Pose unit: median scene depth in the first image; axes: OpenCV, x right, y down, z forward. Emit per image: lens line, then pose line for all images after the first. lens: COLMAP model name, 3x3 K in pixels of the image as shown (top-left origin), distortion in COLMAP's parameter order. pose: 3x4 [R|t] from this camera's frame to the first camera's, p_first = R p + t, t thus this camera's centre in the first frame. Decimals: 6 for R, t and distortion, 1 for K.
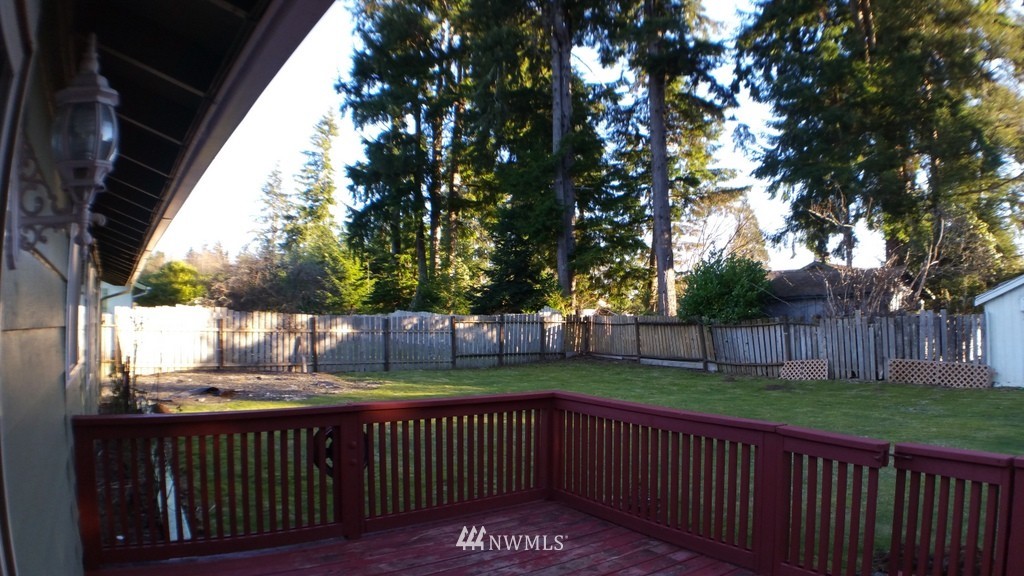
lens RADIAL K [[630.8, 0, 524.2], [0, 630.8, 284.9], [0, 0, 1]] dist [-0.168975, 0.013902]
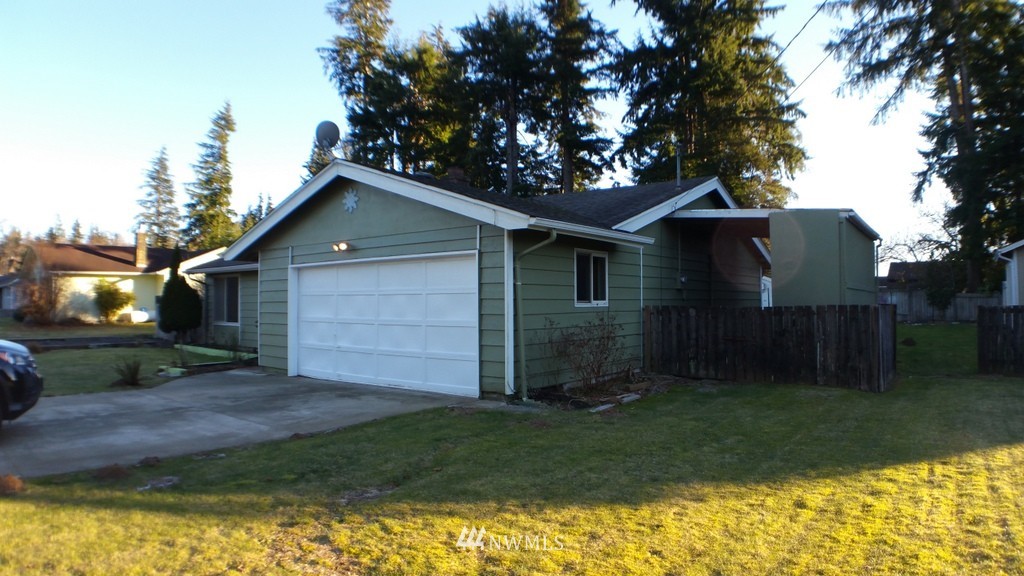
lens RADIAL K [[630.8, 0, 524.2], [0, 630.8, 284.9], [0, 0, 1]] dist [-0.168975, 0.013902]
pose [[0.958627, -0.001894, 0.284660, -0.342704], [-0.007340, 0.999481, 0.031367, -0.014986], [-0.284571, -0.032159, 0.958115, -0.554510]]
